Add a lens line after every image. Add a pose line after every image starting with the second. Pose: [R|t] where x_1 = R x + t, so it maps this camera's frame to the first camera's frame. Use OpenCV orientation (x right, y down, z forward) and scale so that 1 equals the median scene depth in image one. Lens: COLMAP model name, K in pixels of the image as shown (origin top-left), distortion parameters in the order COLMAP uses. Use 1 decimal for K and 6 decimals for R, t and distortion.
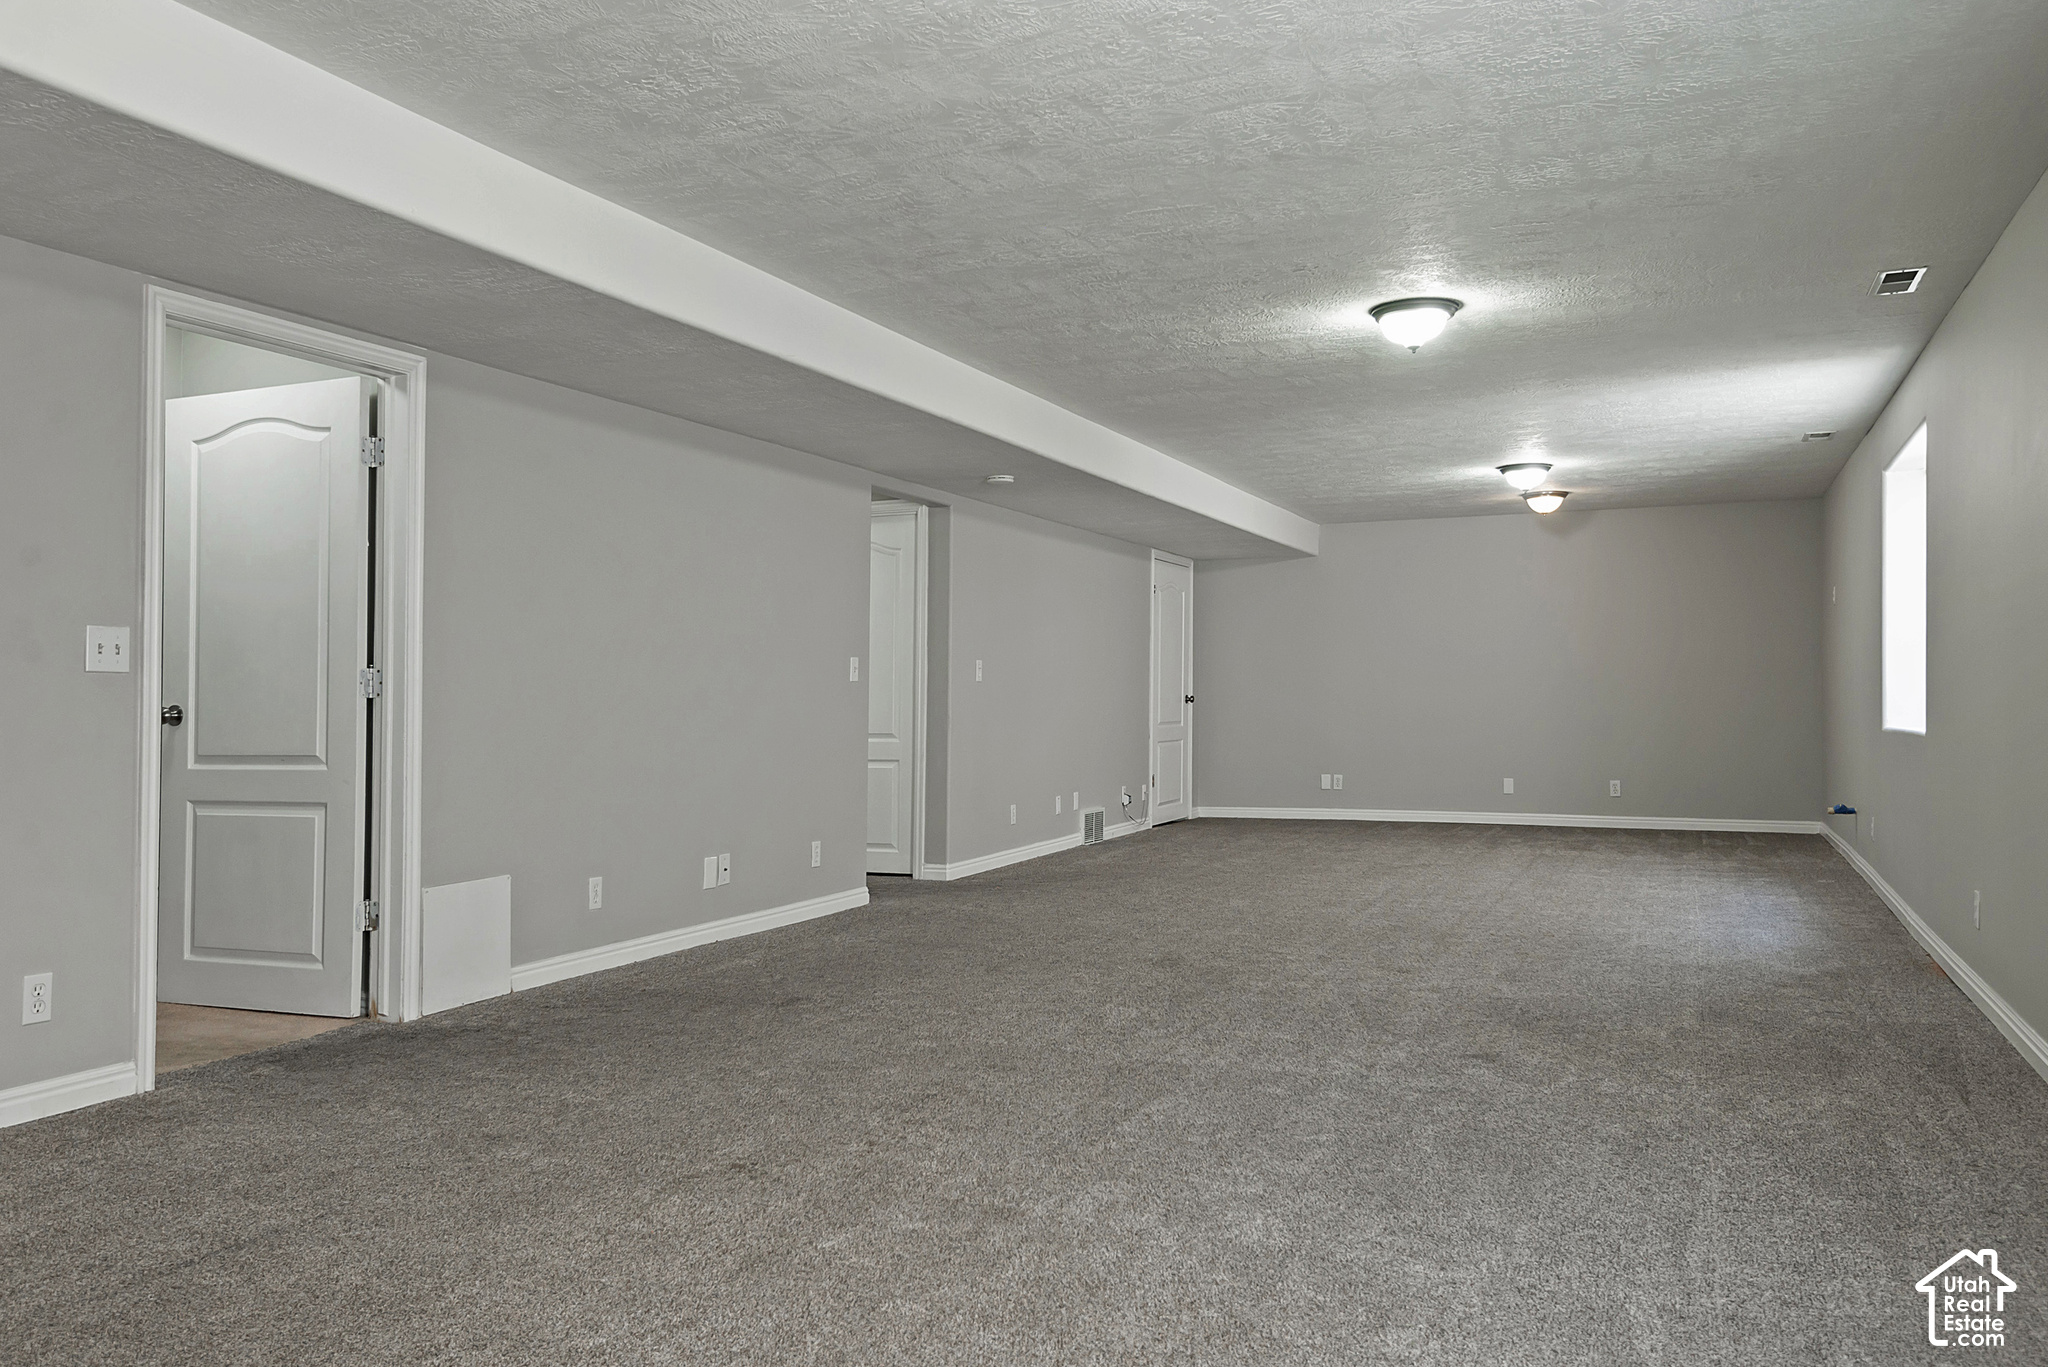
lens RADIAL K [[1591.2, 0, 1019.1], [0, 1591.2, 681.7], [0, 0, 1]] dist [0.018112, 0.001443]
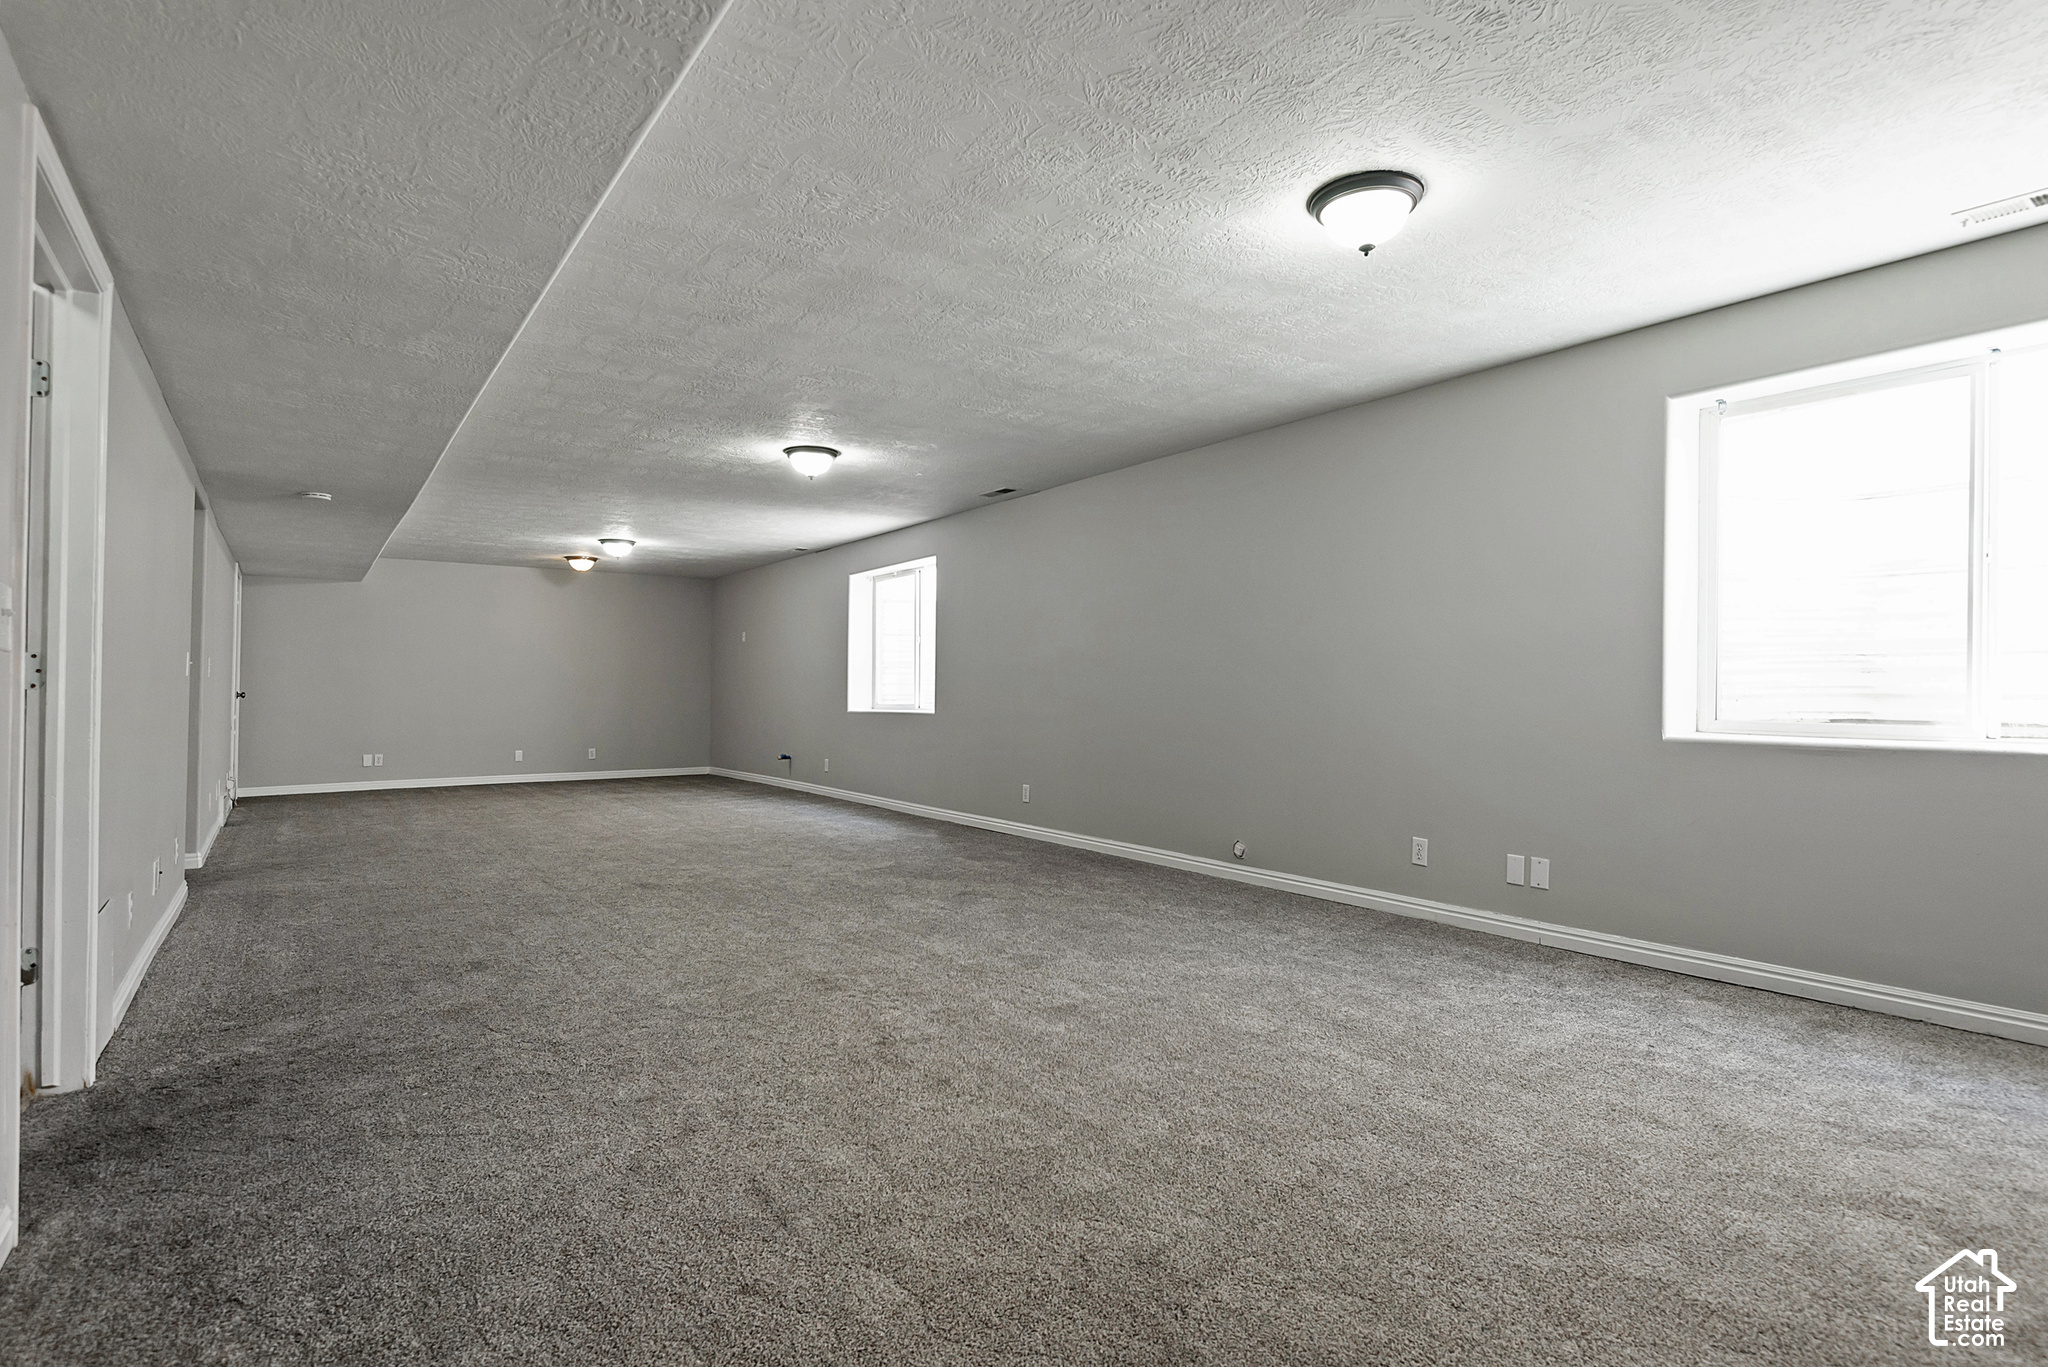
lens RADIAL K [[1019.1, 0, 1023.4], [0, 1019.1, 688.6], [0, 0, 1]] dist [0.018669, -0.002697]
pose [[0.509489, 0.009988, 0.860419, -0.377873], [-0.012072, 0.999917, -0.004459, 0.005010], [-0.860392, -0.008115, 0.509567, 0.206632]]
